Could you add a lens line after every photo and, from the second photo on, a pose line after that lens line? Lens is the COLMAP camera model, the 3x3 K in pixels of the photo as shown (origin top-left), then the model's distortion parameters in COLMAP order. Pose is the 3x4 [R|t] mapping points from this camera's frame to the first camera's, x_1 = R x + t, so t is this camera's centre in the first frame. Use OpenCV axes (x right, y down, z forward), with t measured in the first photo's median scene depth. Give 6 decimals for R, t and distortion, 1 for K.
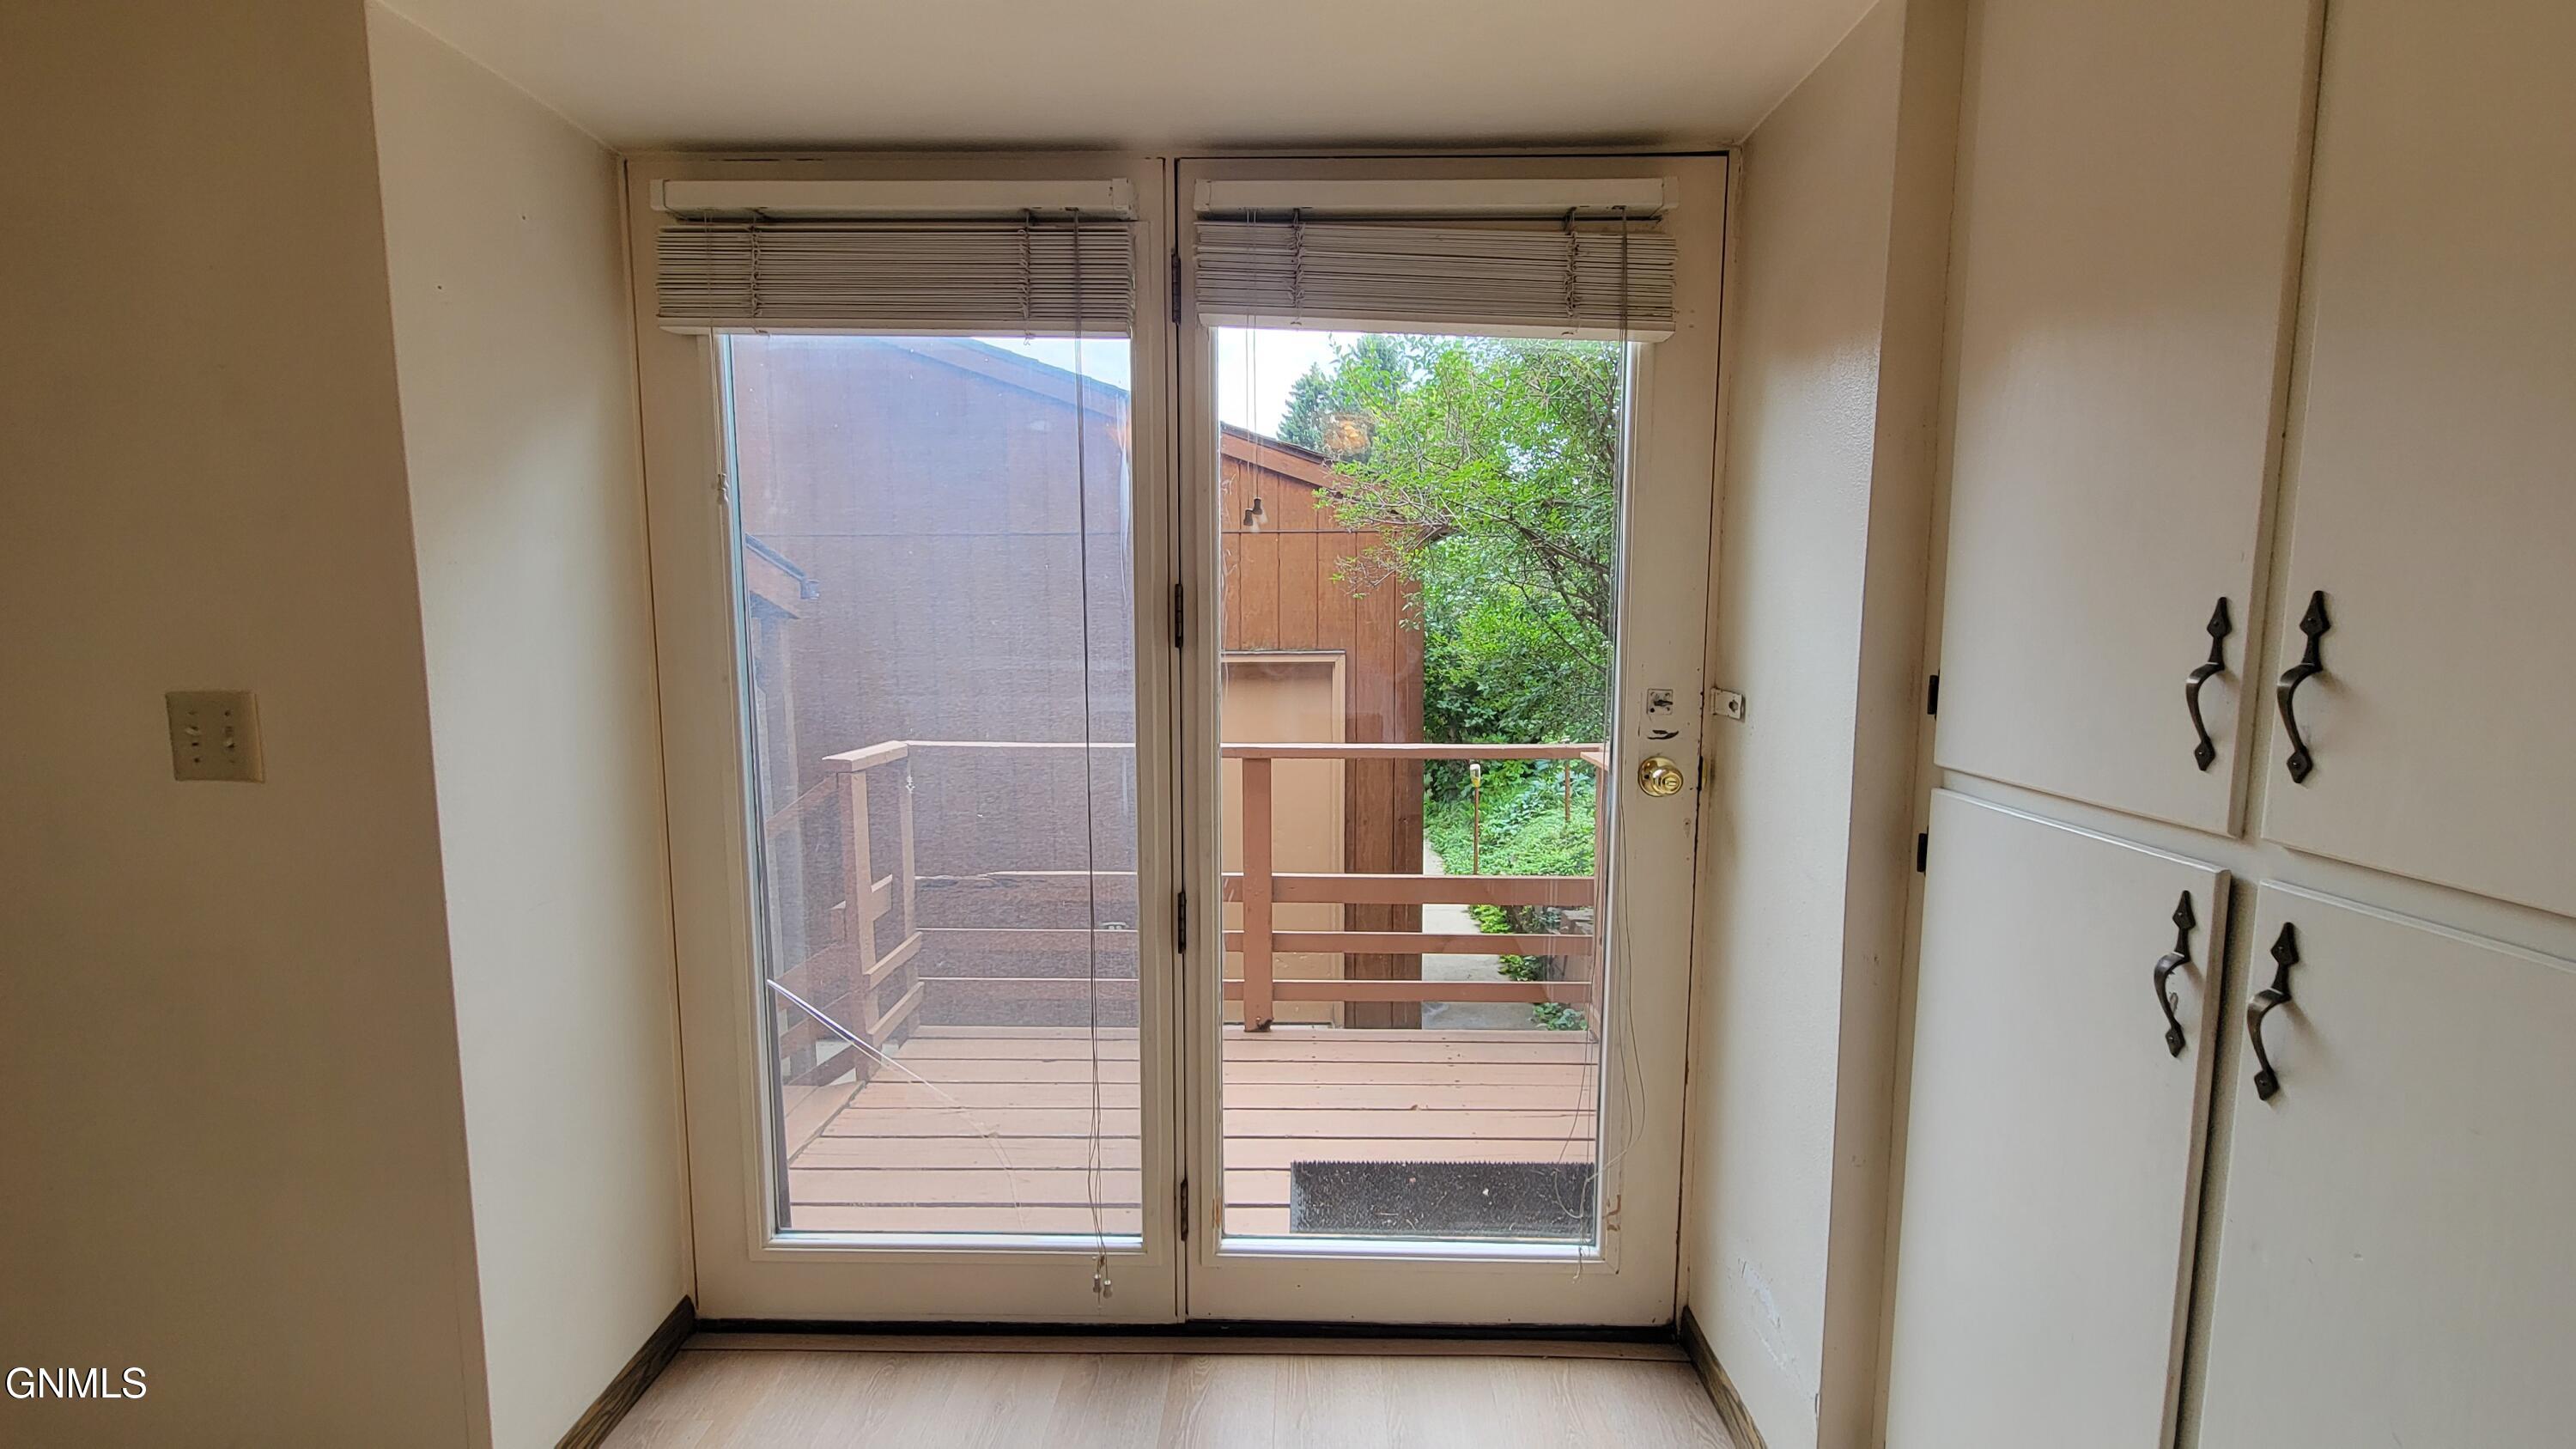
lens RADIAL K [[1049.6, 0, 1284.0], [0, 1049.6, 723.4], [0, 0, 1]] dist [0.002400, -0.001559]
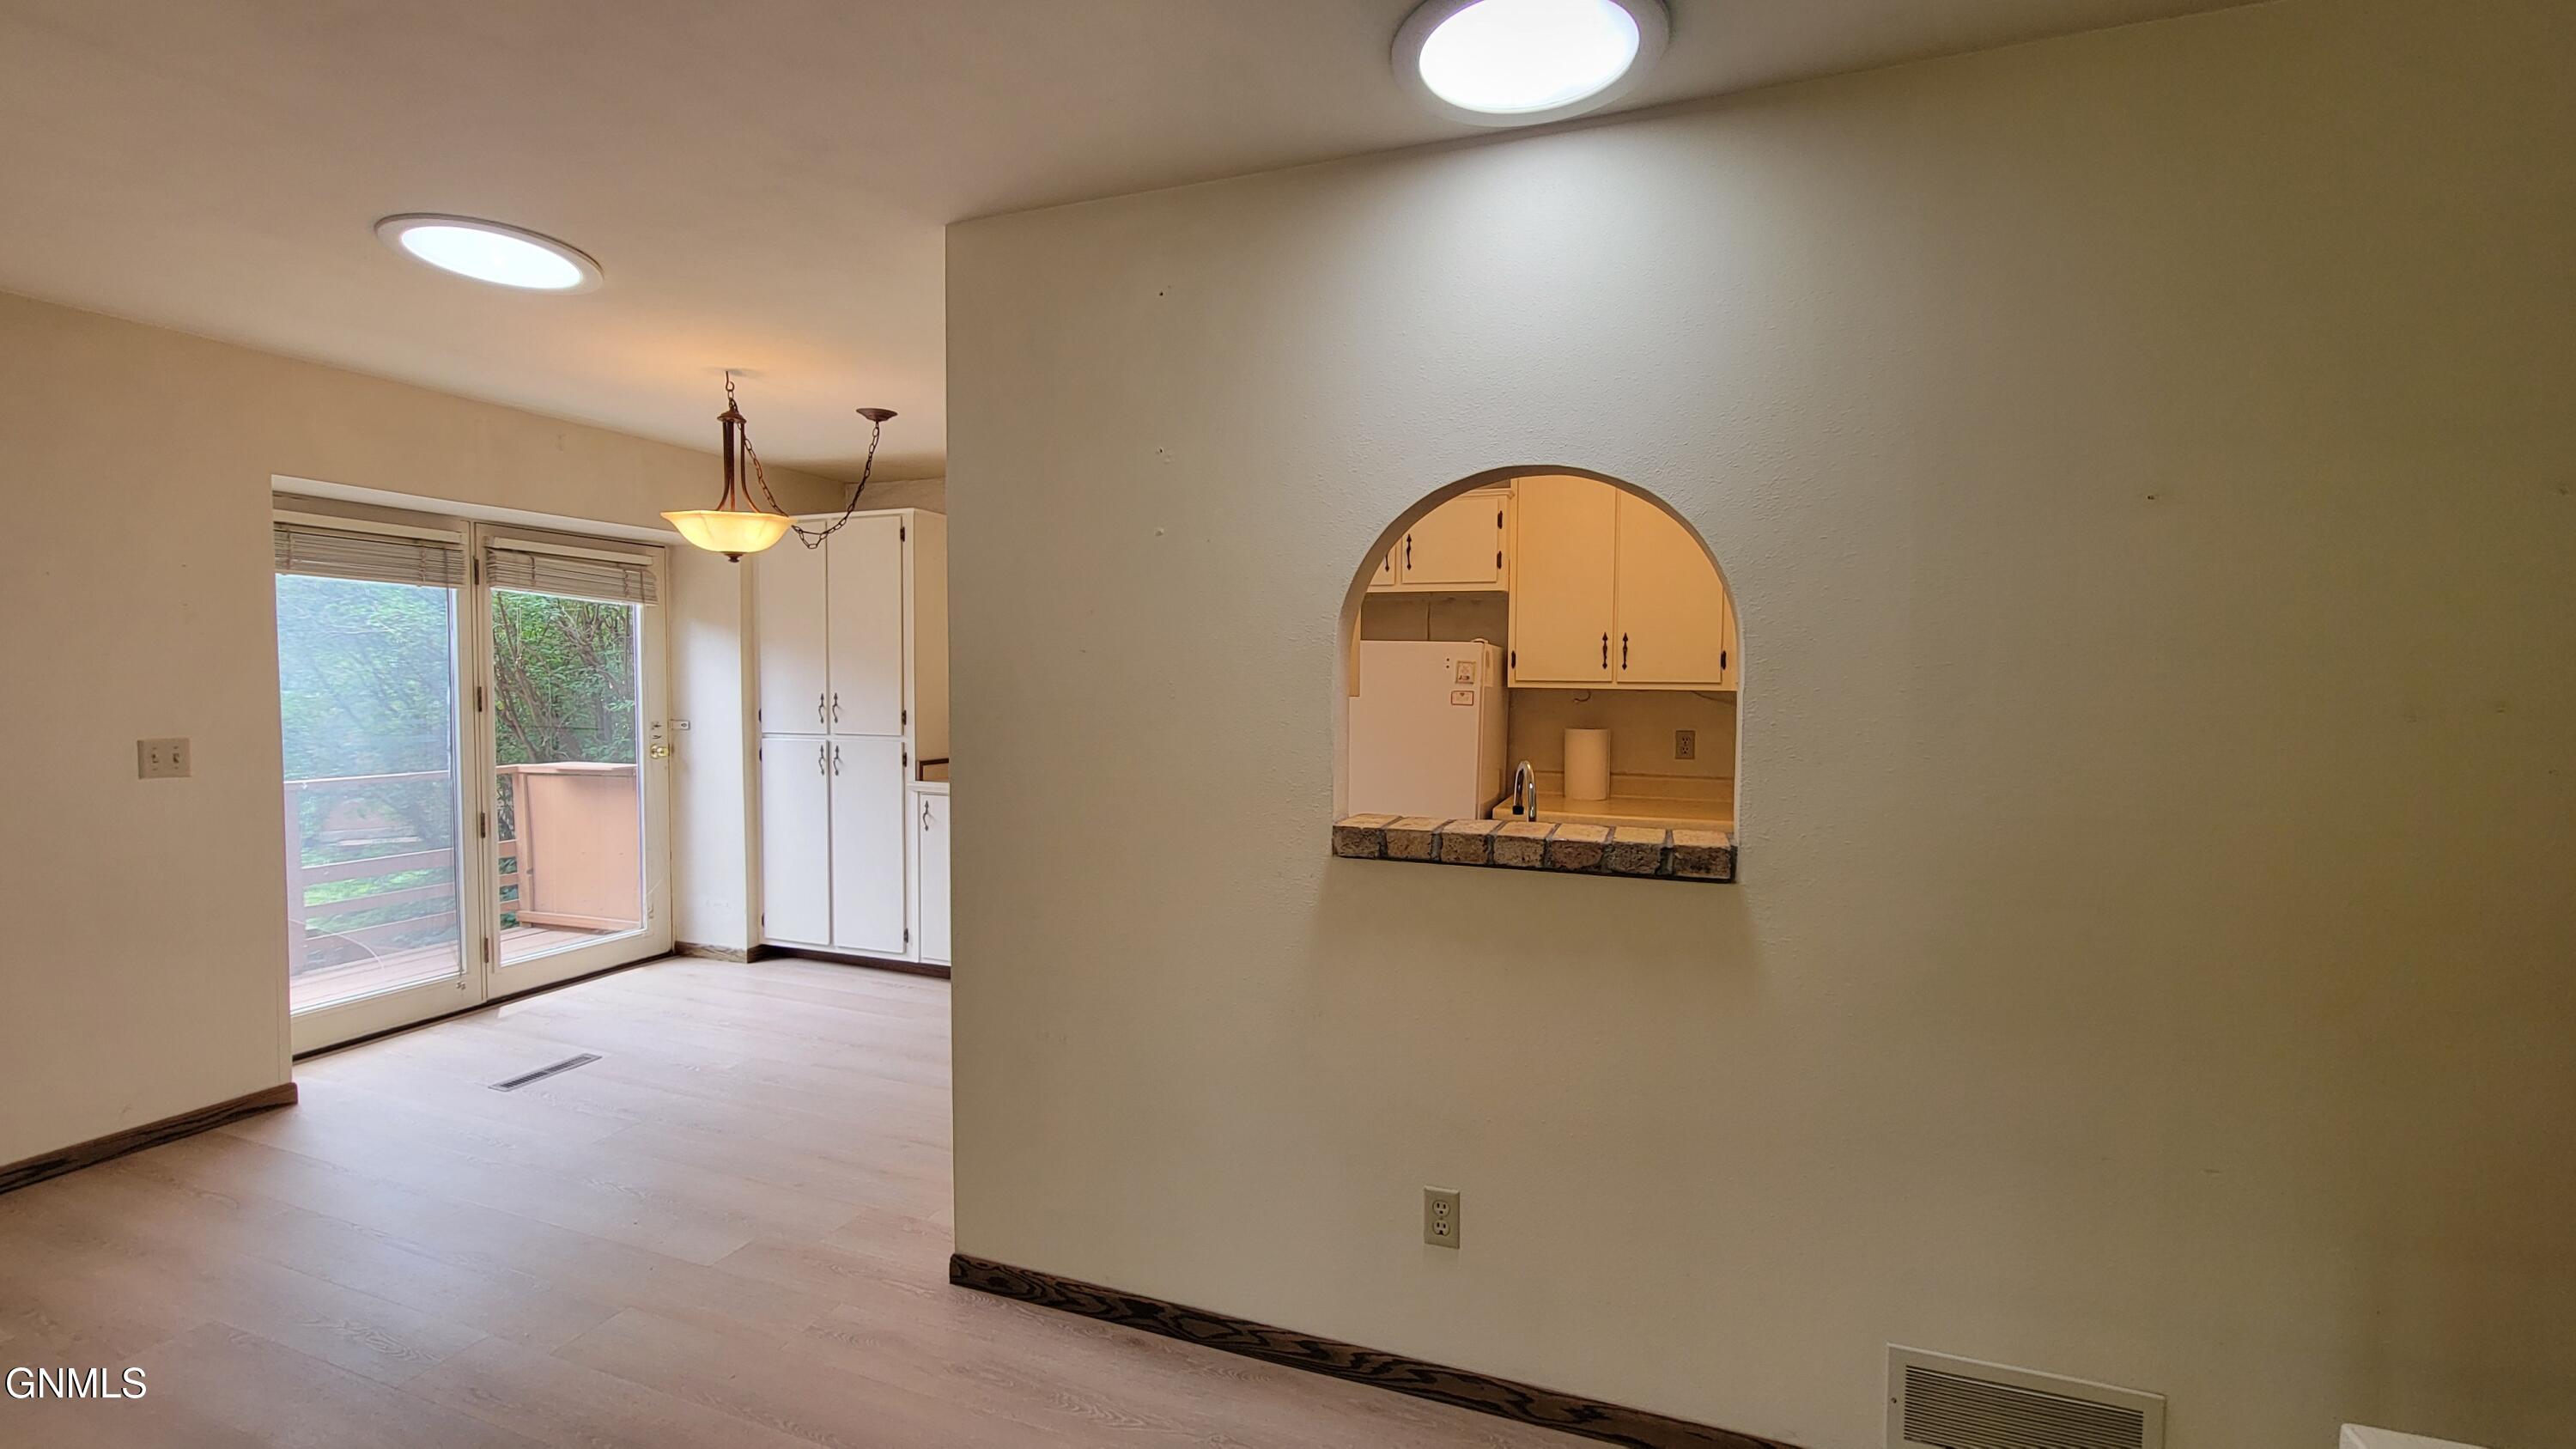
lens RADIAL K [[1049.6, 0, 1280.9], [0, 1049.6, 734.4], [0, 0, 1]] dist [0.002400, -0.001559]
pose [[0.333233, -0.048482, 0.941597, -1.971537], [0.098526, 0.995000, 0.016363, 0.137597], [-0.937683, 0.087319, 0.336343, -1.748205]]
